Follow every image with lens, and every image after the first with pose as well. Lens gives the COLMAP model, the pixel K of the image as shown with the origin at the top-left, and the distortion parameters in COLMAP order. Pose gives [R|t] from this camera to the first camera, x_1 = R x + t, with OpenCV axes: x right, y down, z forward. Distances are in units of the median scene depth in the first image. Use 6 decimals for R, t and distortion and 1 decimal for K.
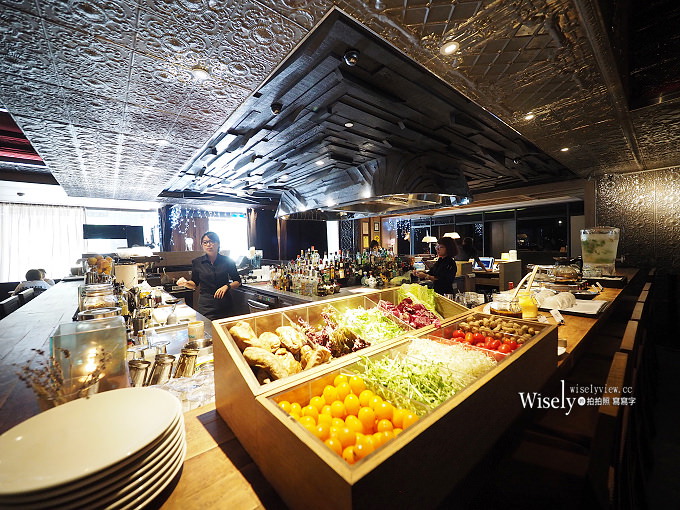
lens RADIAL K [[278.8, 0, 337.3], [0, 278.8, 253.6], [0, 0, 1]] dist [-0.024231, 0.007191]
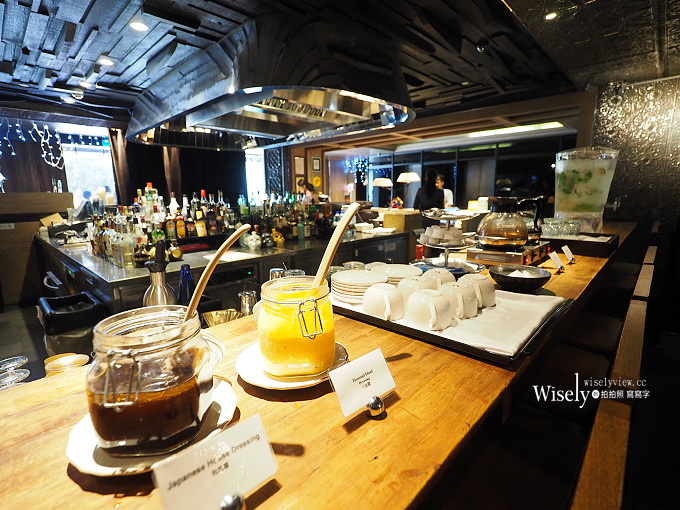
lens RADIAL K [[338.0, 0, 340.0], [0, 338.0, 255.0], [0, 0, 1]] dist [-0.000038, 0.000780]
pose [[0.992666, -0.008290, 0.120603, 0.262669], [-0.009679, 0.988993, 0.147647, 0.017932], [-0.120499, -0.147731, 0.981660, 0.247065]]
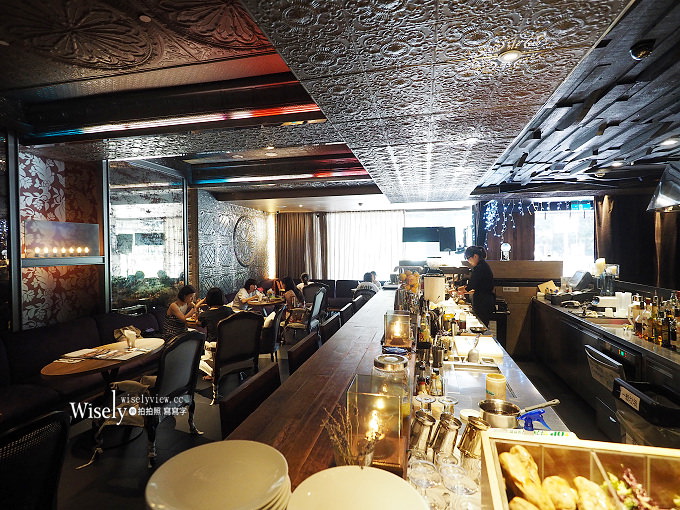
lens RADIAL K [[375.0, 0, 339.2], [0, 375.0, 257.0], [0, 0, 1]] dist [-0.000187, 0.001982]
pose [[0.605417, 0.035267, -0.795127, 0.024862], [-0.029733, 0.999323, 0.021685, -0.049226], [0.795353, 0.010513, 0.606055, 0.005517]]
